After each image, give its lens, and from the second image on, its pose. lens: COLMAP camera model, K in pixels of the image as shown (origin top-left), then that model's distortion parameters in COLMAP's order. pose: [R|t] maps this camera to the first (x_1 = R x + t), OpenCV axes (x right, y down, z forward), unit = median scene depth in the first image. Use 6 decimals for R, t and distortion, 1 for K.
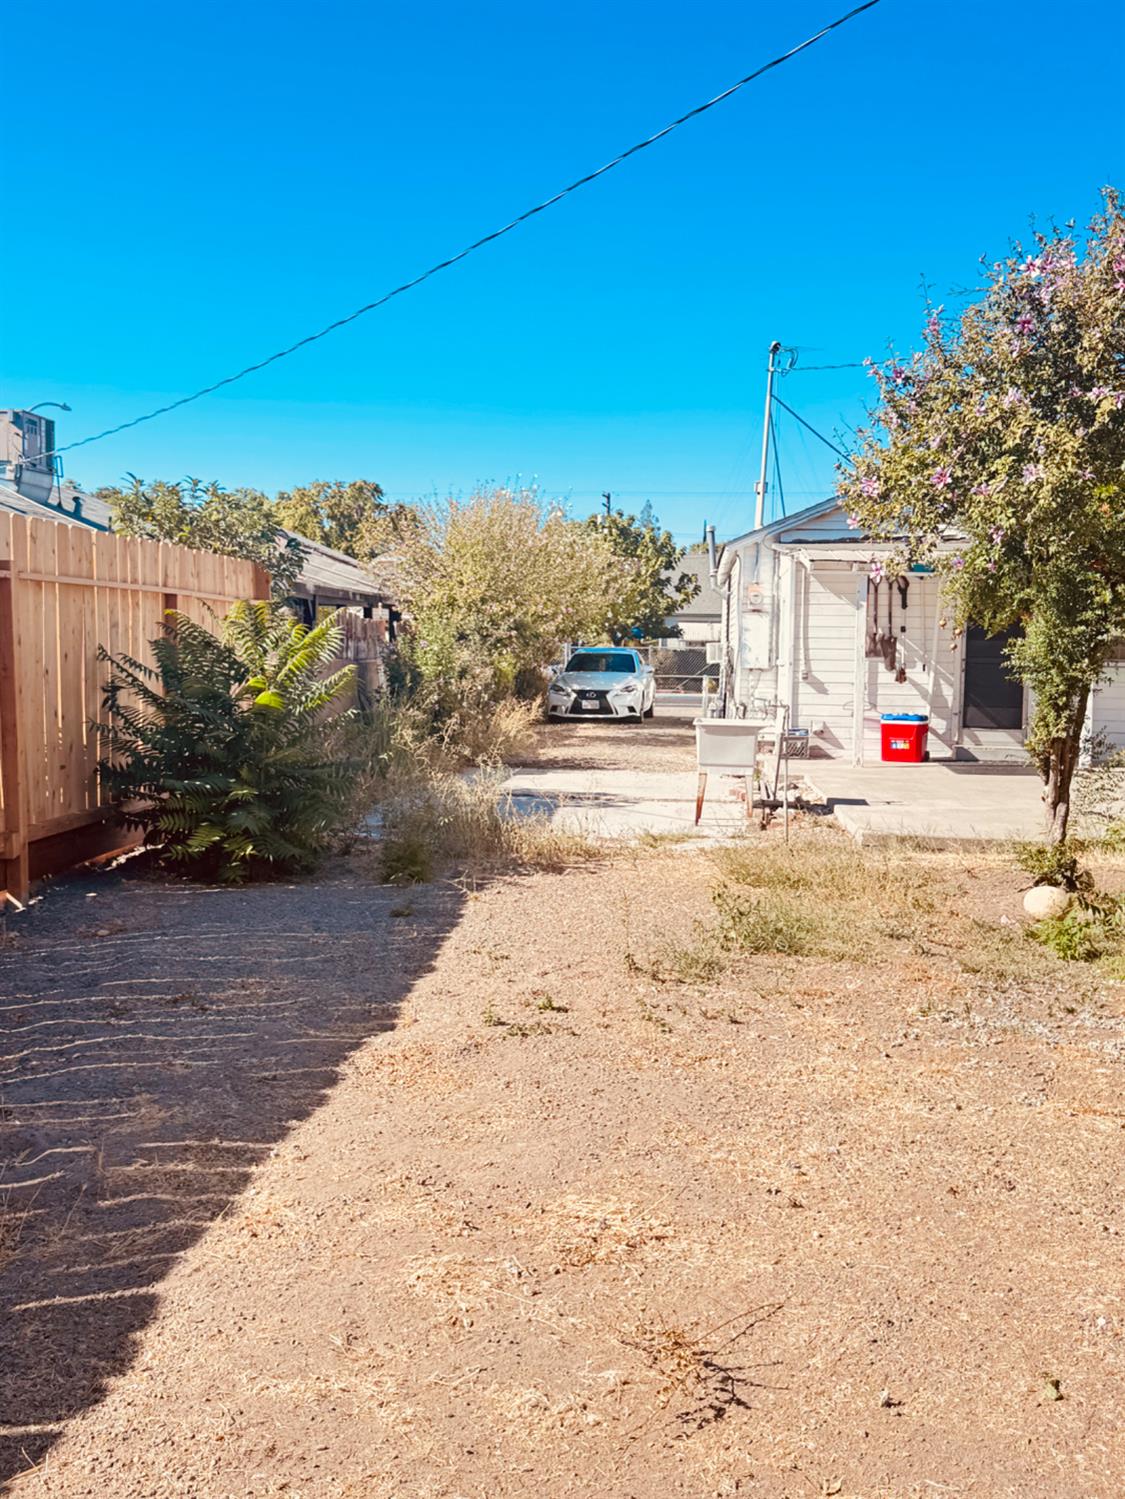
lens RADIAL K [[1523.4, 0, 558.7], [0, 1523.4, 778.7], [0, 0, 1]] dist [0.072889, -0.146658]
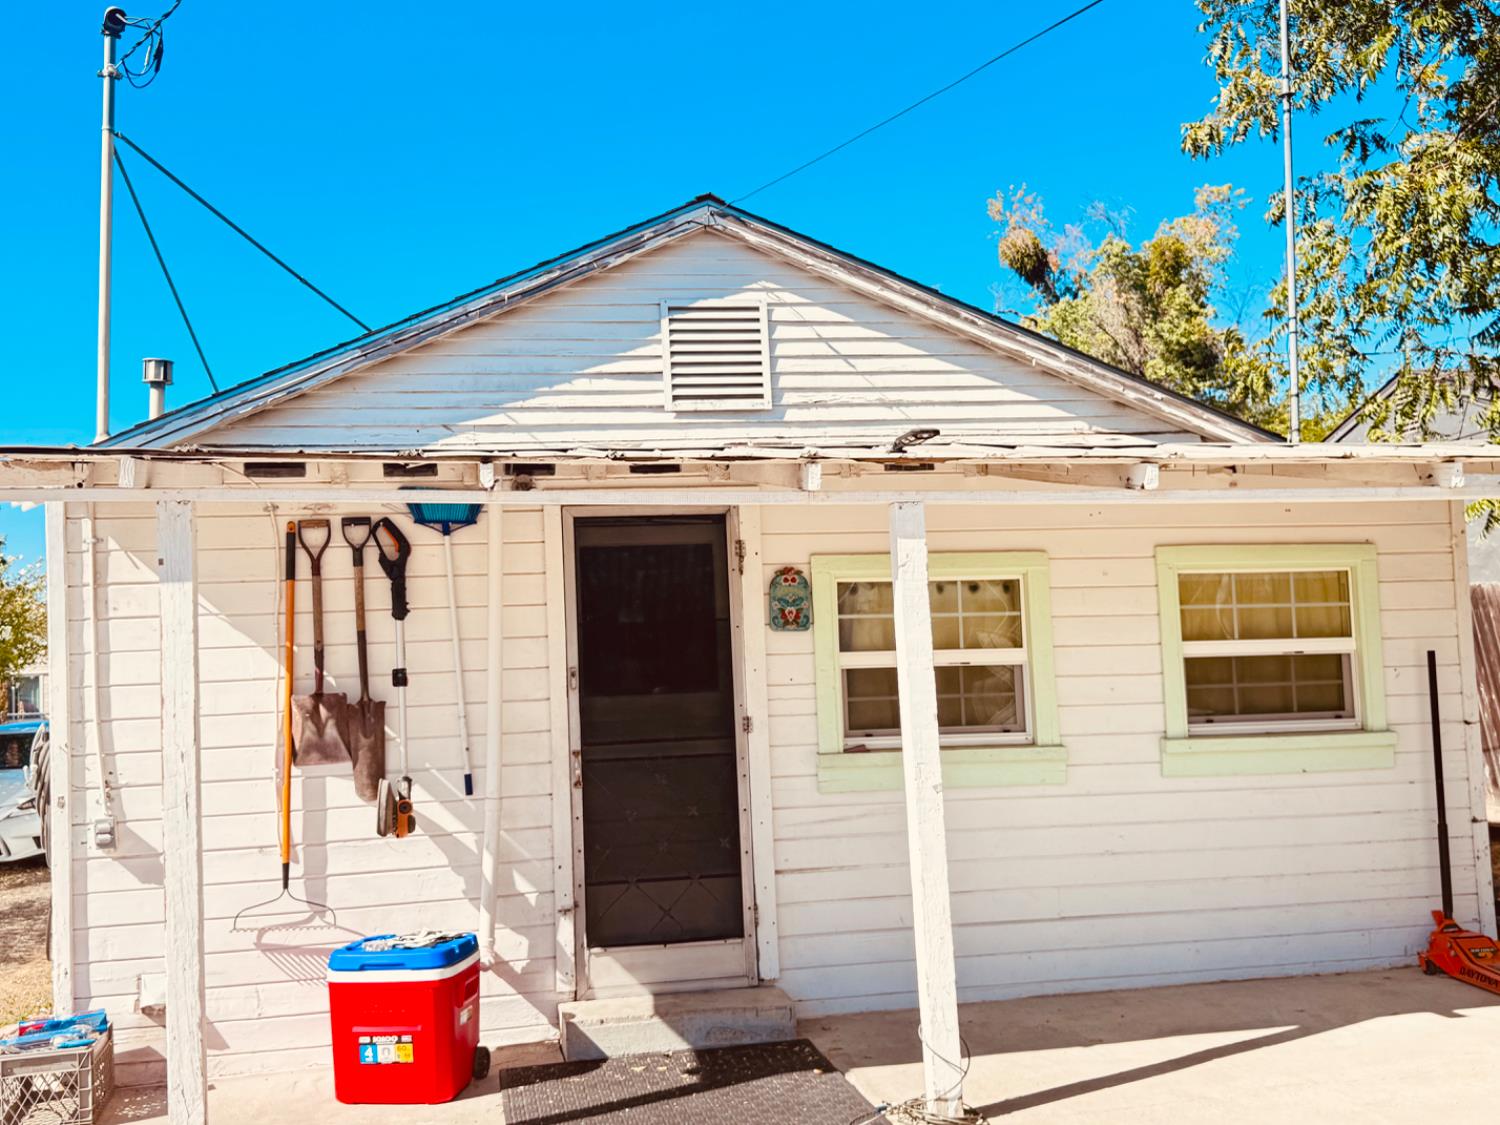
lens RADIAL K [[1464.8, 0, 740.2], [0, 1464.8, 567.8], [0, 0, 1]] dist [0.179085, -0.402102]
pose [[0.955182, -0.033450, 0.294124, 0.198921], [0.079527, 0.986064, -0.146127, -0.066536], [-0.285137, 0.162969, 0.944531, 0.652020]]
